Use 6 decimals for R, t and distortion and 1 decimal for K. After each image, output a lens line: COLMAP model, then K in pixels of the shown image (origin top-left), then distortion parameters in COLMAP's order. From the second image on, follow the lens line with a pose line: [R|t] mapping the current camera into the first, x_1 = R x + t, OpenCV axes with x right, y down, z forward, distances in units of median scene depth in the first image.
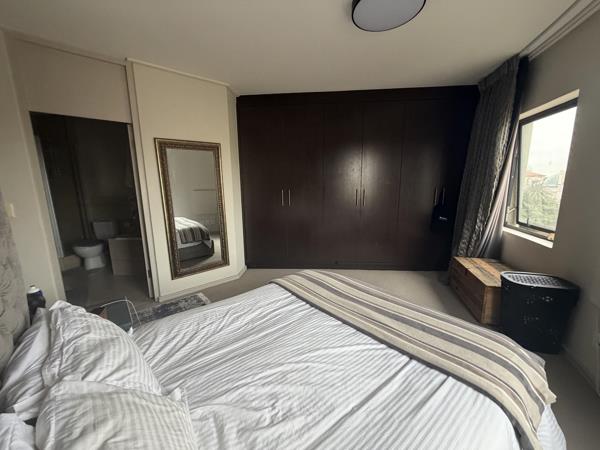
lens RADIAL K [[243.0, 0, 300.5], [0, 243.0, 227.3], [0, 0, 1]] dist [-0.002235, -0.000113]
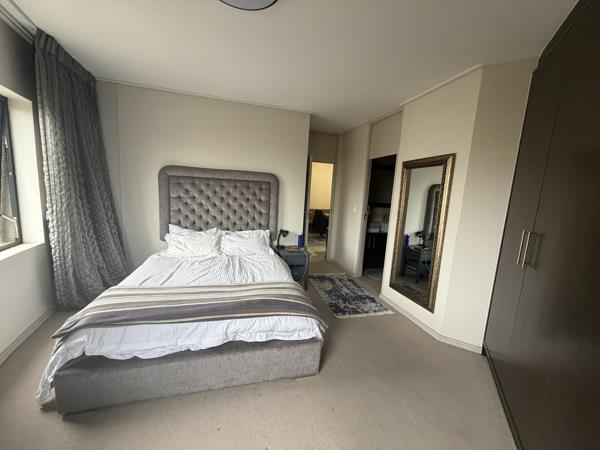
lens RADIAL K [[243.0, 0, 299.8], [0, 243.0, 226.0], [0, 0, 1]] dist [-0.002235, -0.000113]
pose [[-0.446962, 0.105064, -0.888362, 0.585512], [-0.223315, 0.948532, 0.224537, -0.195479], [0.866231, 0.298744, -0.400495, 0.957311]]
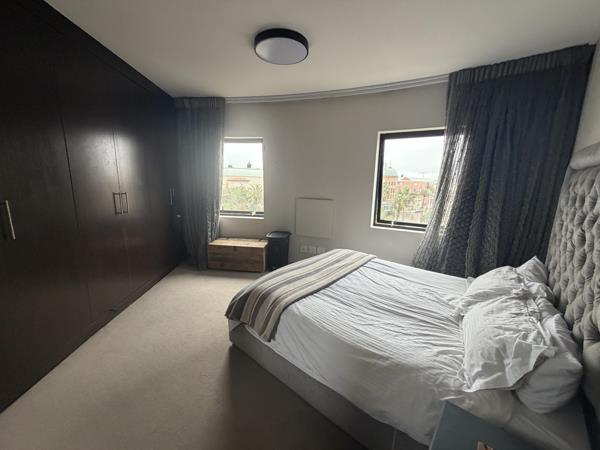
lens RADIAL K [[243.0, 0, 300.5], [0, 243.0, 223.9], [0, 0, 1]] dist [-0.002235, -0.000113]
pose [[-0.133465, -0.176996, 0.975120, -0.998633], [0.179445, 0.963344, 0.199419, -0.228351], [-0.974673, 0.201596, -0.096812, 1.119786]]
